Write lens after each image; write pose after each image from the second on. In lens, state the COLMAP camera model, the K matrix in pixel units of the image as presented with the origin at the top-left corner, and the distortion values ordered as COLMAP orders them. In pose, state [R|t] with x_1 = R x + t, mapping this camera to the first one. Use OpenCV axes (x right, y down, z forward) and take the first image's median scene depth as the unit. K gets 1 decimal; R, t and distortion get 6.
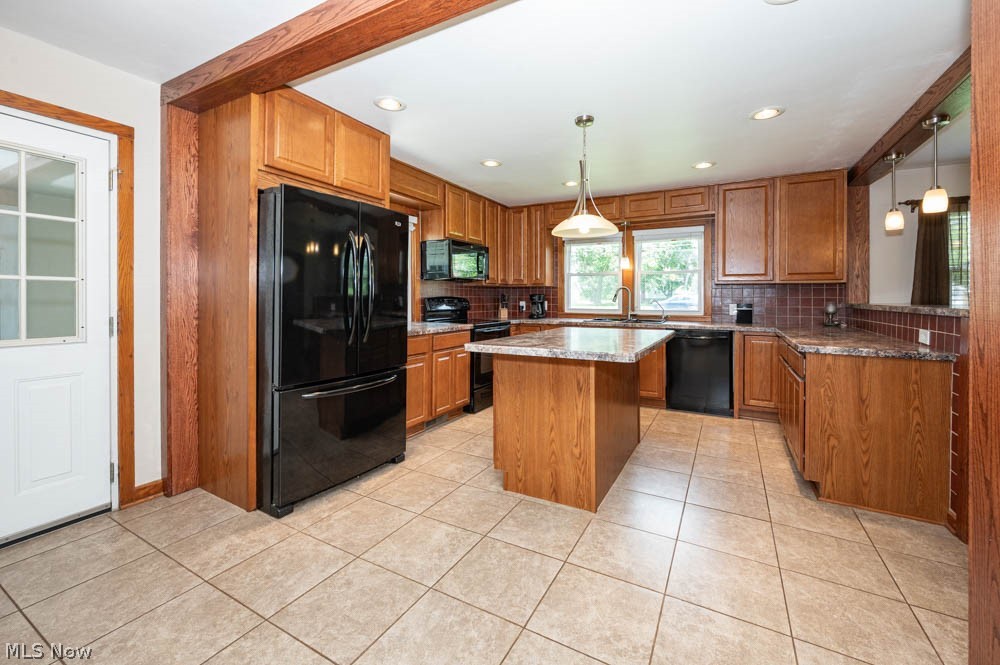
lens RADIAL K [[407.0, 0, 494.0], [0, 407.0, 296.6], [0, 0, 1]] dist [-0.001424, -0.000553]
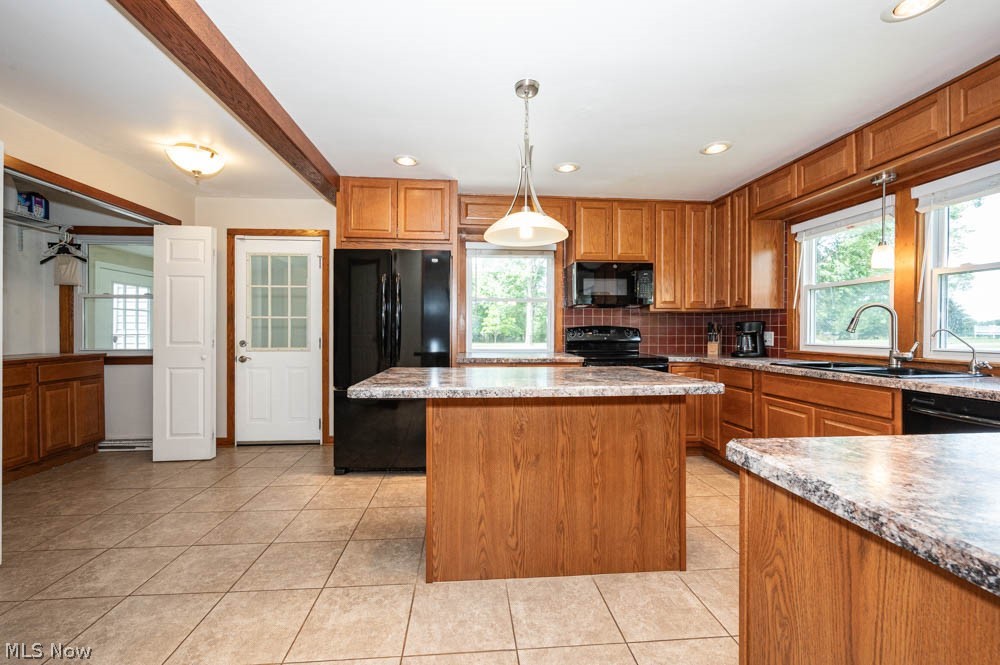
lens RADIAL K [[407.0, 0, 496.8], [0, 407.0, 335.0], [0, 0, 1]] dist [-0.001424, -0.000553]
pose [[0.549415, 0.004806, -0.835536, 1.001000], [0.001562, 0.999976, 0.006779, 0.024938], [0.835548, -0.005029, 0.549394, 0.660811]]
